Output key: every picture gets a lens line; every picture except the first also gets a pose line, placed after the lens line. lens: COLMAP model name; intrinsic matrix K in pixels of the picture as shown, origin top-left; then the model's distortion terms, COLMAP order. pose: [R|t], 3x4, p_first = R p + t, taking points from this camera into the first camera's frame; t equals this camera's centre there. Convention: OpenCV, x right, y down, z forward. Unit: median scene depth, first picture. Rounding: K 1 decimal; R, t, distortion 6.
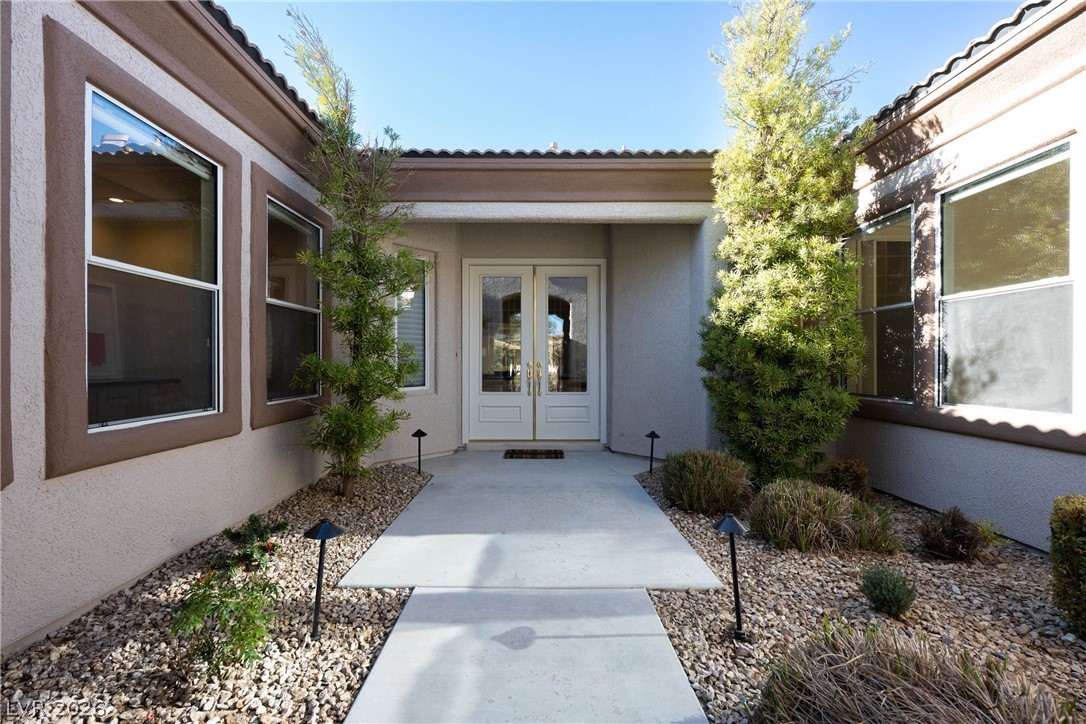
lens RADIAL K [[431.9, 0, 545.2], [0, 431.9, 366.4], [0, 0, 1]] dist [-0.000099, 0.000022]
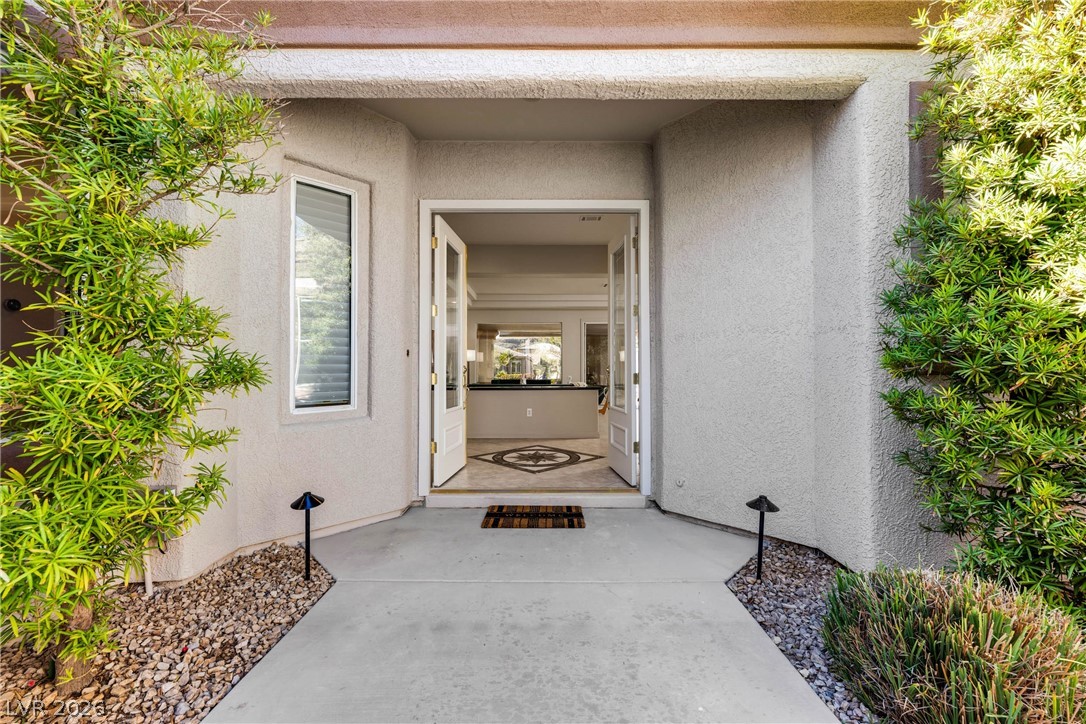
lens RADIAL K [[431.9, 0, 545.2], [0, 431.9, 366.4], [0, 0, 1]] dist [-0.000099, 0.000022]
pose [[0.999873, -0.002117, -0.015790, -0.000219], [0.001829, 0.999833, -0.018208, 0.004429], [0.015826, 0.018177, 0.999710, 0.405563]]
